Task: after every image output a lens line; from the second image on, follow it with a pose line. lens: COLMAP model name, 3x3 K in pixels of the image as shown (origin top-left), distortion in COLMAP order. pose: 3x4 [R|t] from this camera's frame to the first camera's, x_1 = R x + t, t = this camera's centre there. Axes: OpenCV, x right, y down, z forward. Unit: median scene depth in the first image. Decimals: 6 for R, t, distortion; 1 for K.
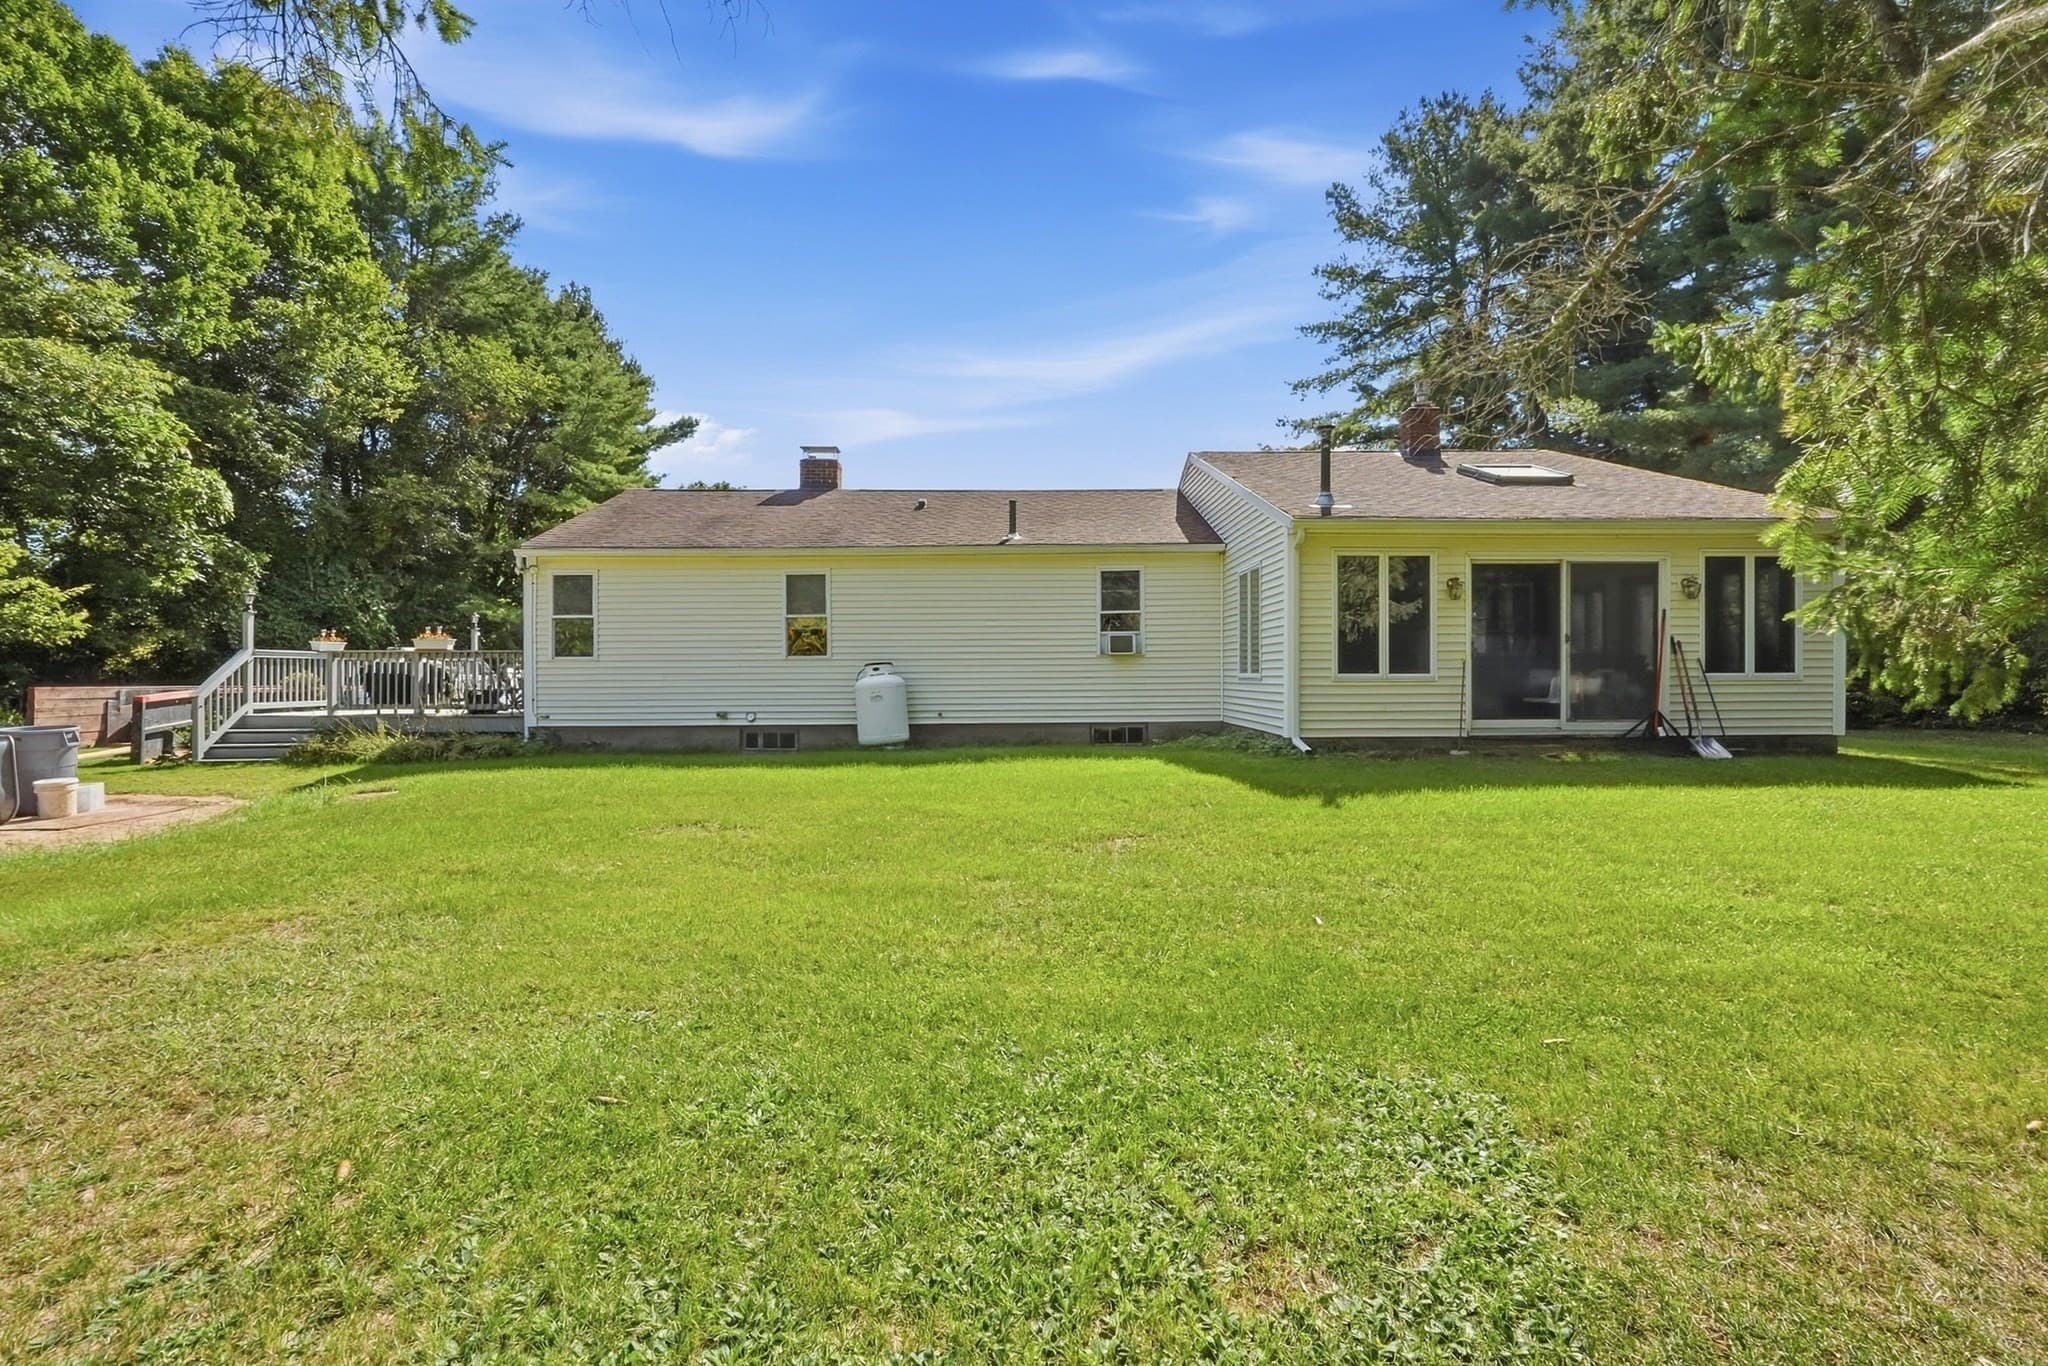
lens RADIAL K [[873.7, 0, 1024.3], [0, 873.7, 633.1], [0, 0, 1]] dist [0.000747, 0.000319]
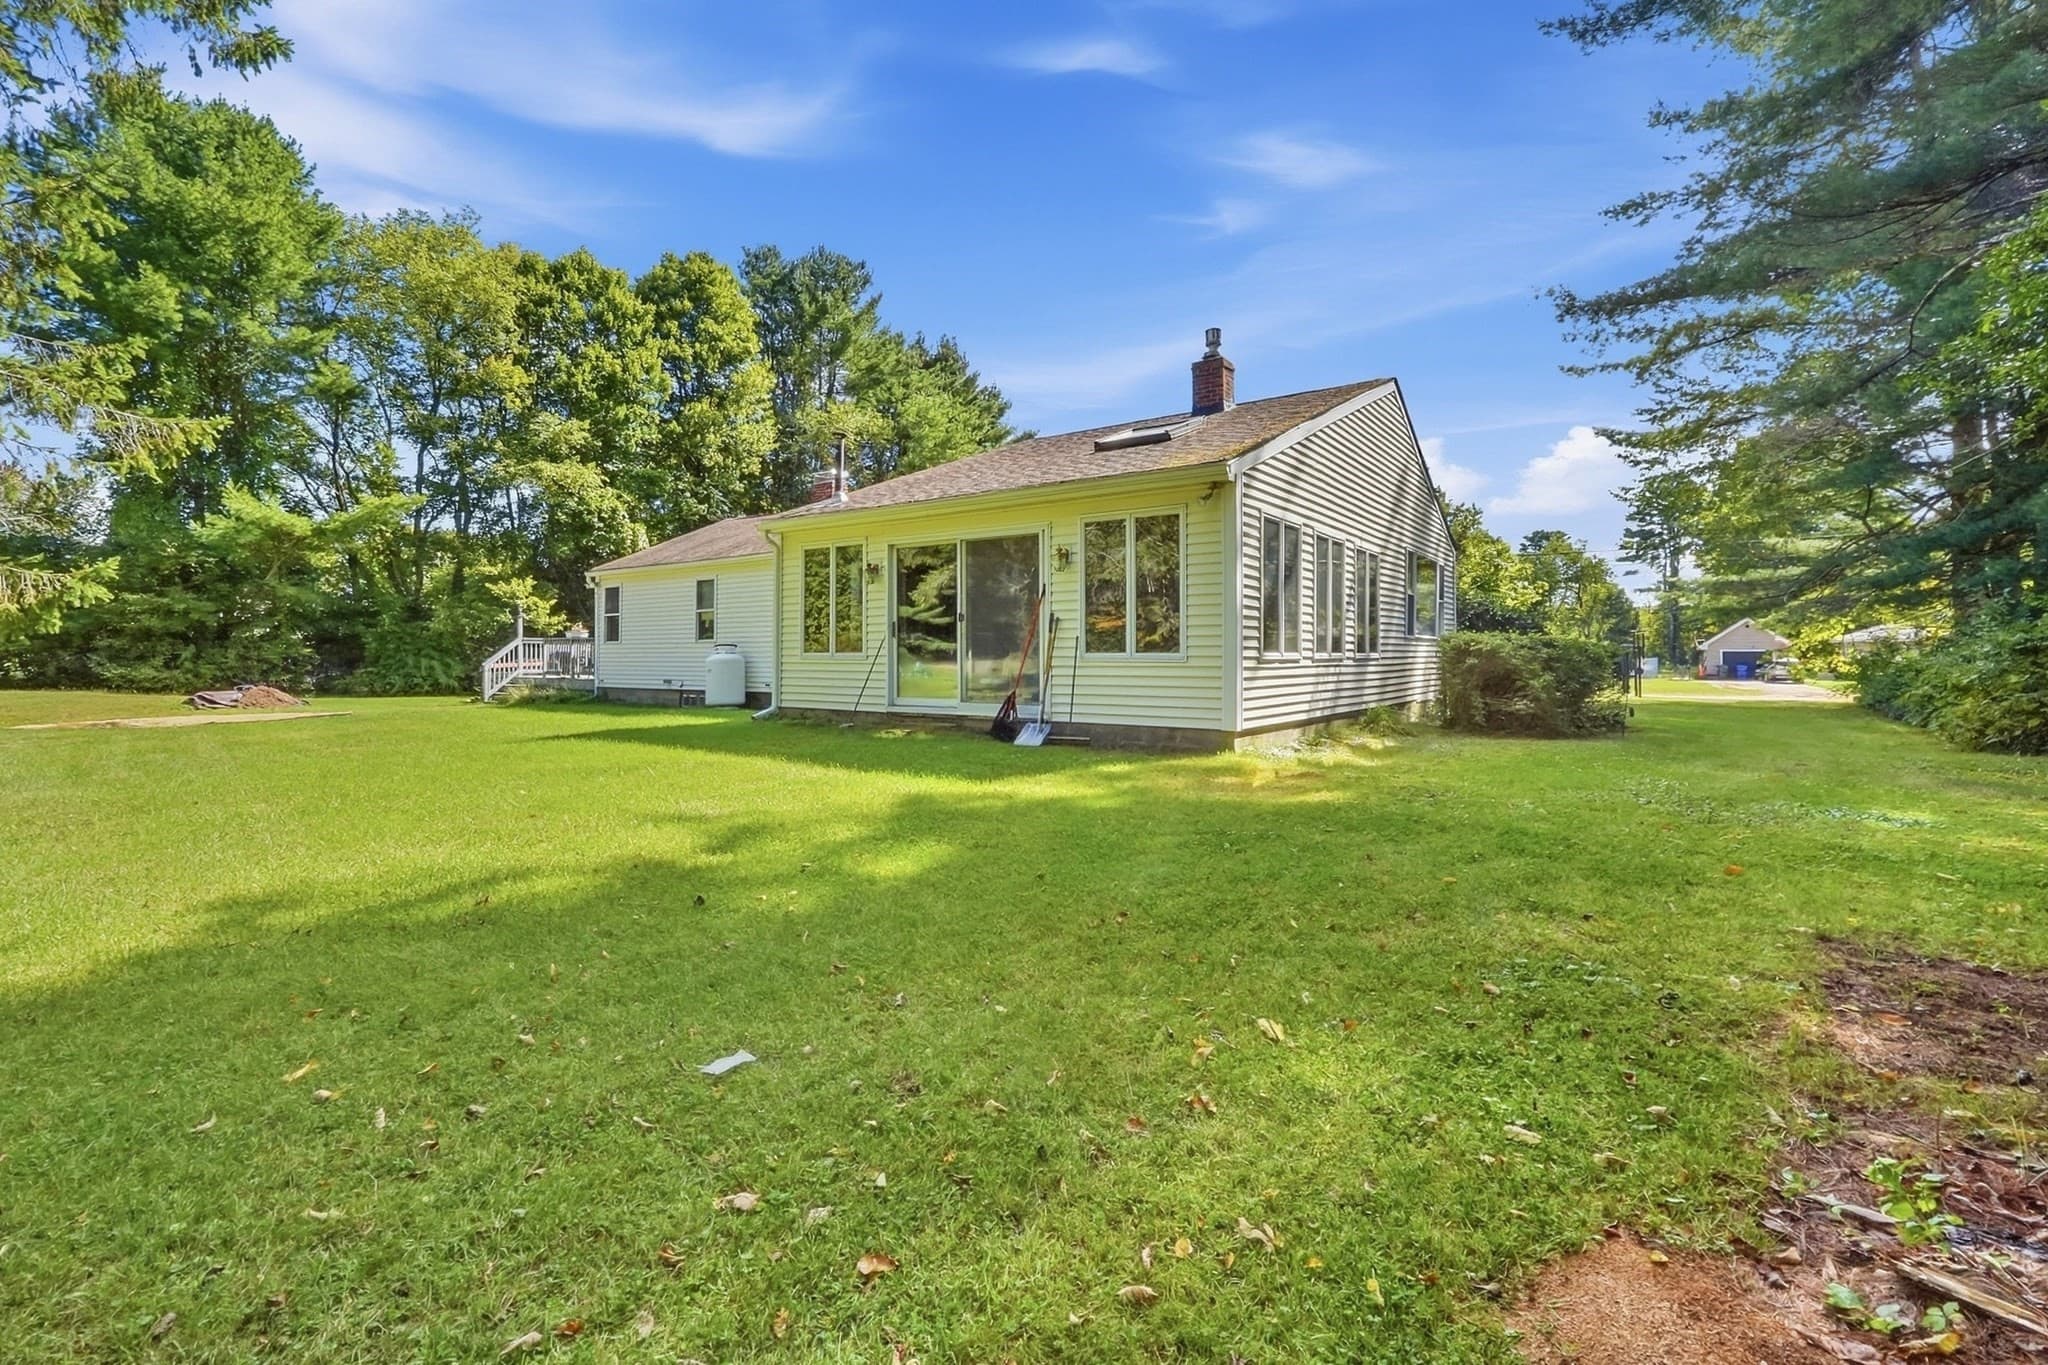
lens RADIAL K [[884.1, 0, 1024.3], [0, 884.1, 612.6], [0, 0, 1]] dist [-0.018141, 0.000030]
pose [[0.816660, -0.025169, -0.576571, 0.944850], [0.024452, 0.999660, -0.009004, 0.008988], [0.576602, -0.006745, 0.816998, 0.165329]]
